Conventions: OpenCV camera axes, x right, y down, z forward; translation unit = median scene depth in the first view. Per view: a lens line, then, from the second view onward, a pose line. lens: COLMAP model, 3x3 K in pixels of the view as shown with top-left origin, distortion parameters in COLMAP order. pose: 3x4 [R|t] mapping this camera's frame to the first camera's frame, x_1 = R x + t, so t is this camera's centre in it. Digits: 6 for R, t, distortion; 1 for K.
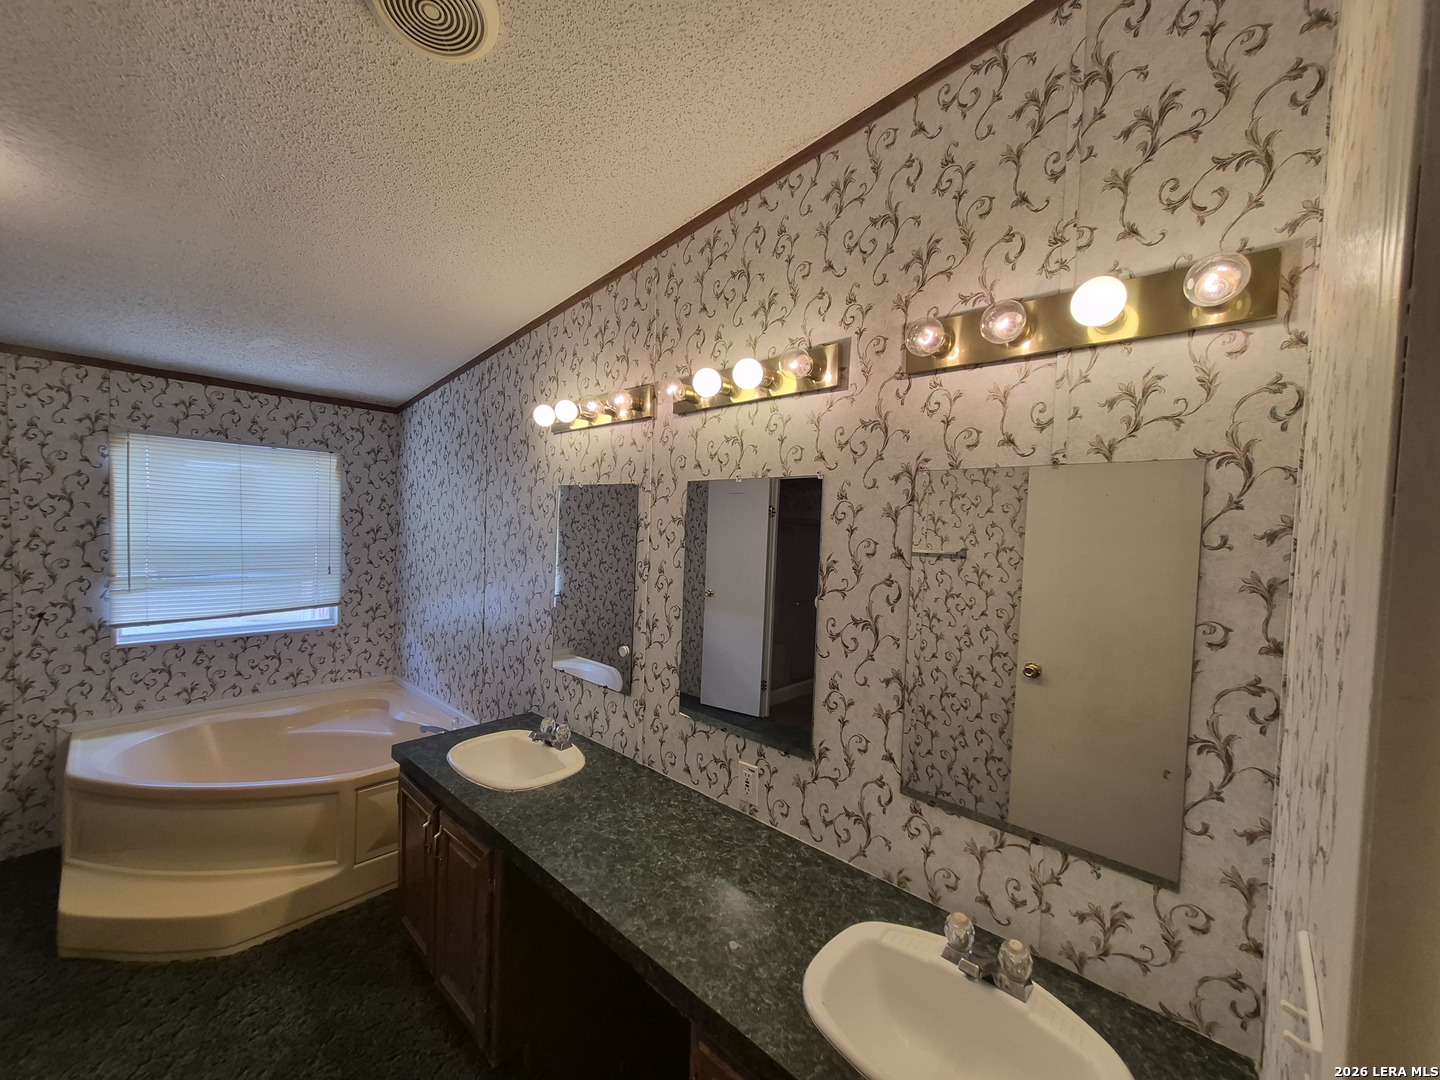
lens RADIAL K [[567.7, 0, 713.4], [0, 567.7, 548.1], [0, 0, 1]] dist [0.005444, -0.000640]
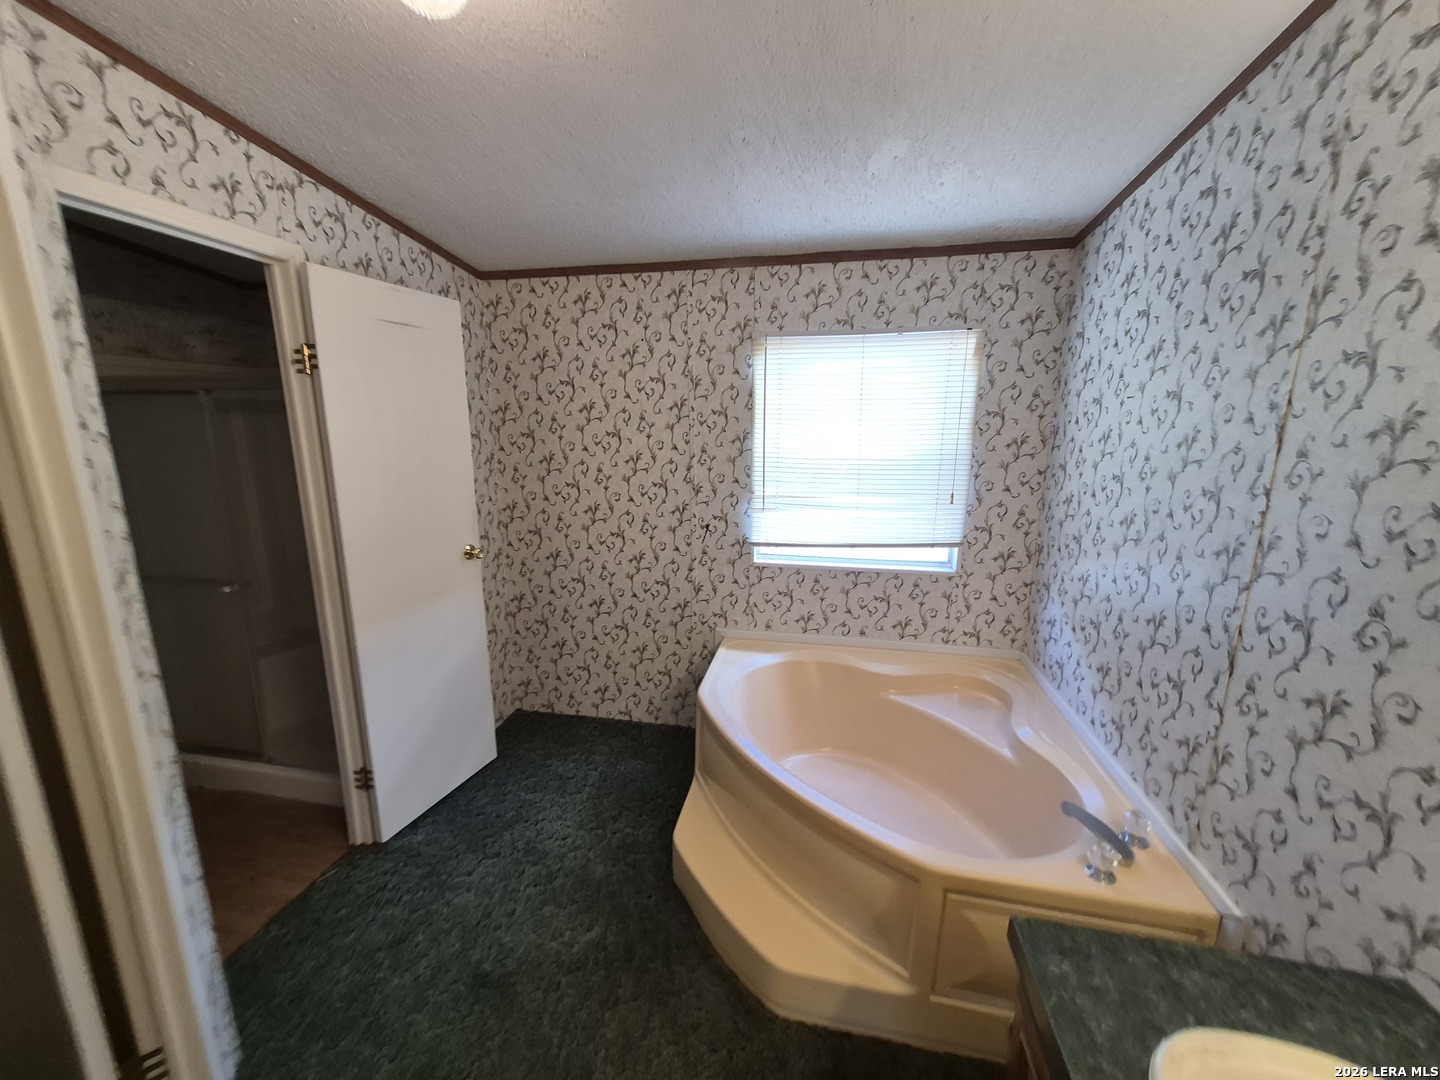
lens RADIAL K [[567.7, 0, 706.0], [0, 567.7, 548.0], [0, 0, 1]] dist [0.005444, -0.000640]
pose [[0.516933, 0.154668, -0.841937, -0.277024], [-0.011078, 0.984668, 0.174087, -0.028901], [0.855954, -0.080664, 0.510721, 0.456092]]
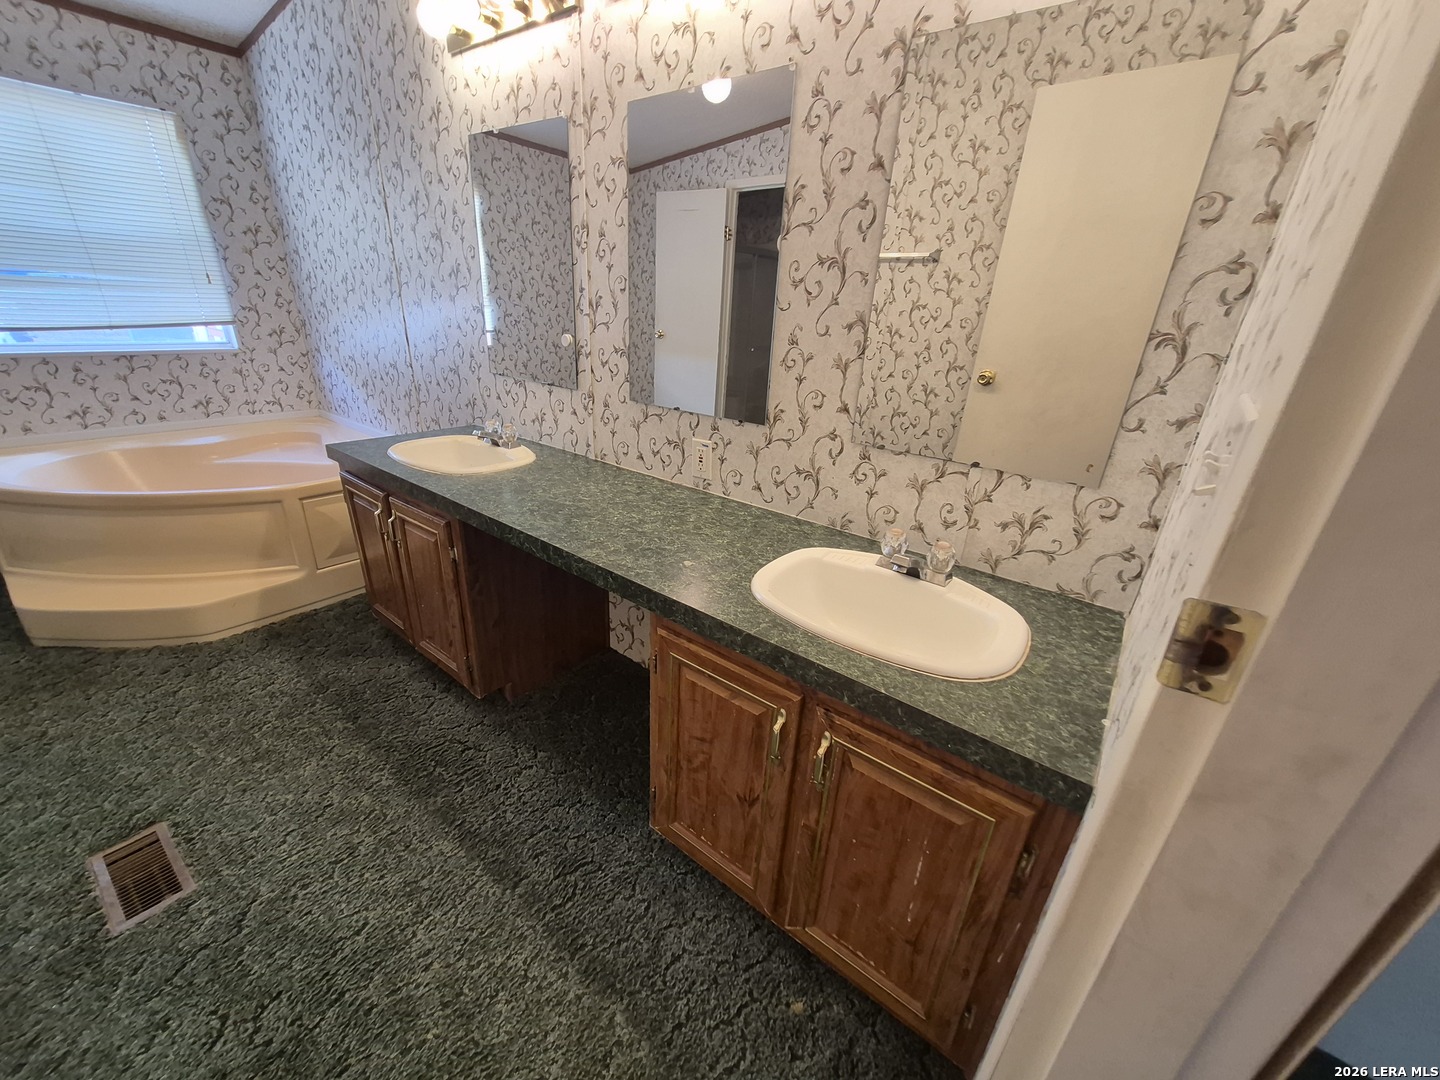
lens RADIAL K [[567.7, 0, 713.7], [0, 567.7, 549.0], [0, 0, 1]] dist [0.005444, -0.000640]
pose [[0.996648, -0.019362, 0.079482, -0.000277], [-0.011023, 0.930943, 0.364997, 0.124991], [-0.081060, -0.364650, 0.927610, 0.005776]]
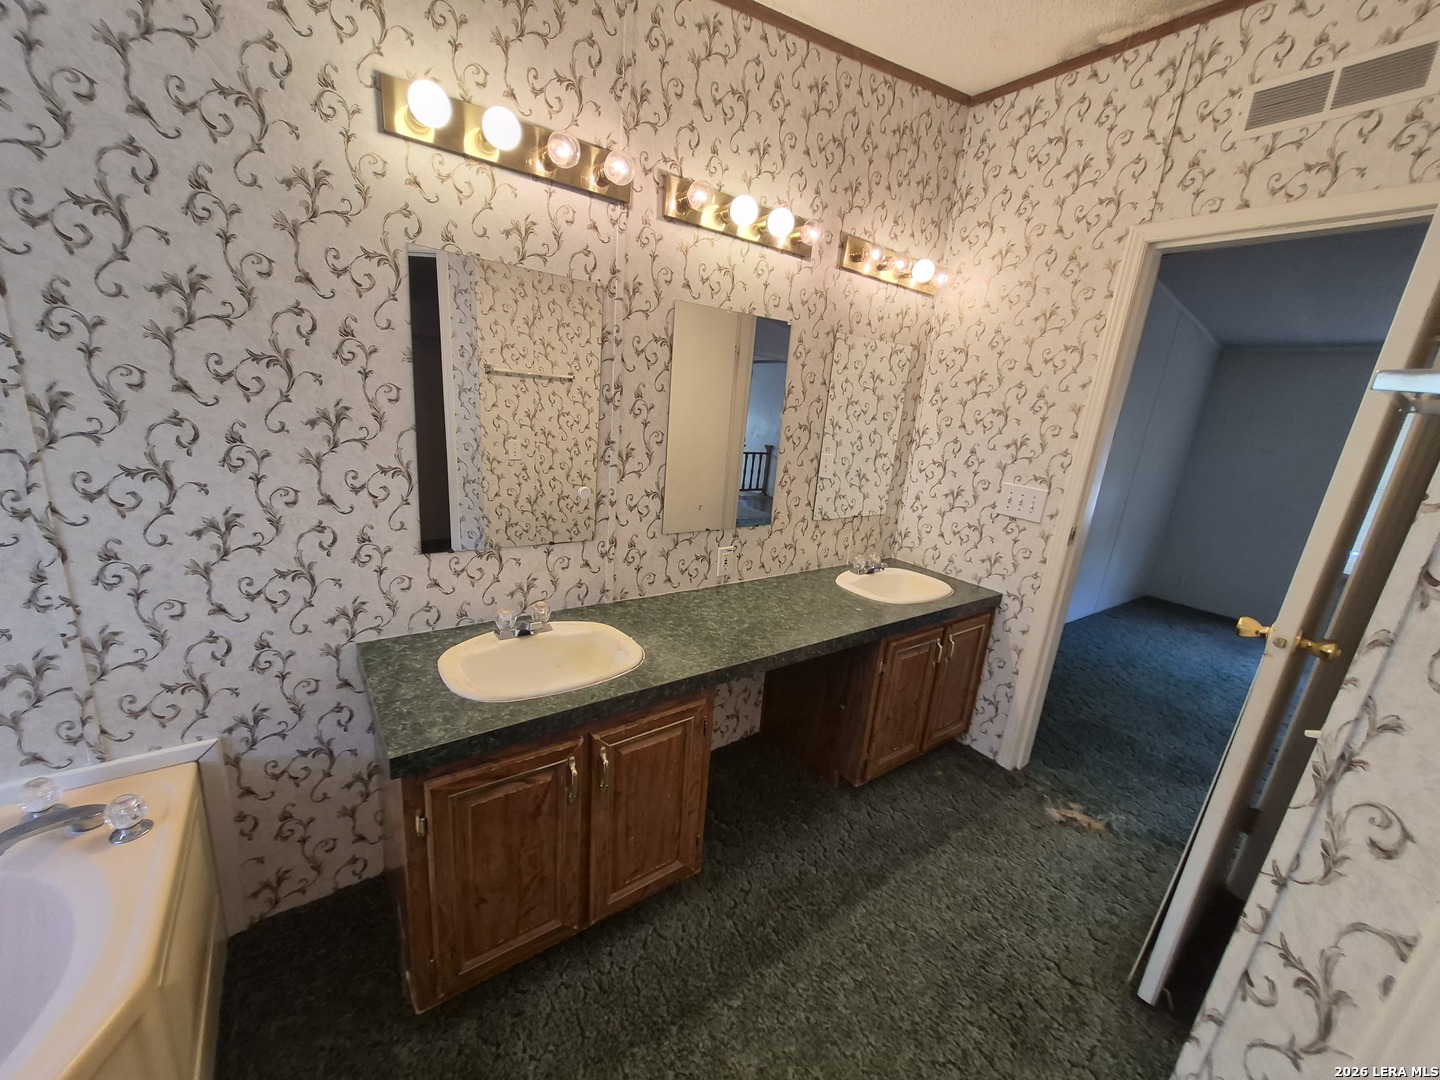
lens RADIAL K [[567.7, 0, 696.8], [0, 567.7, 551.7], [0, 0, 1]] dist [0.005444, -0.000640]
pose [[0.197531, -0.274197, 0.941168, -0.760895], [-0.034411, 0.957554, 0.286193, 0.011289], [-0.979692, -0.088918, 0.179712, 0.531113]]
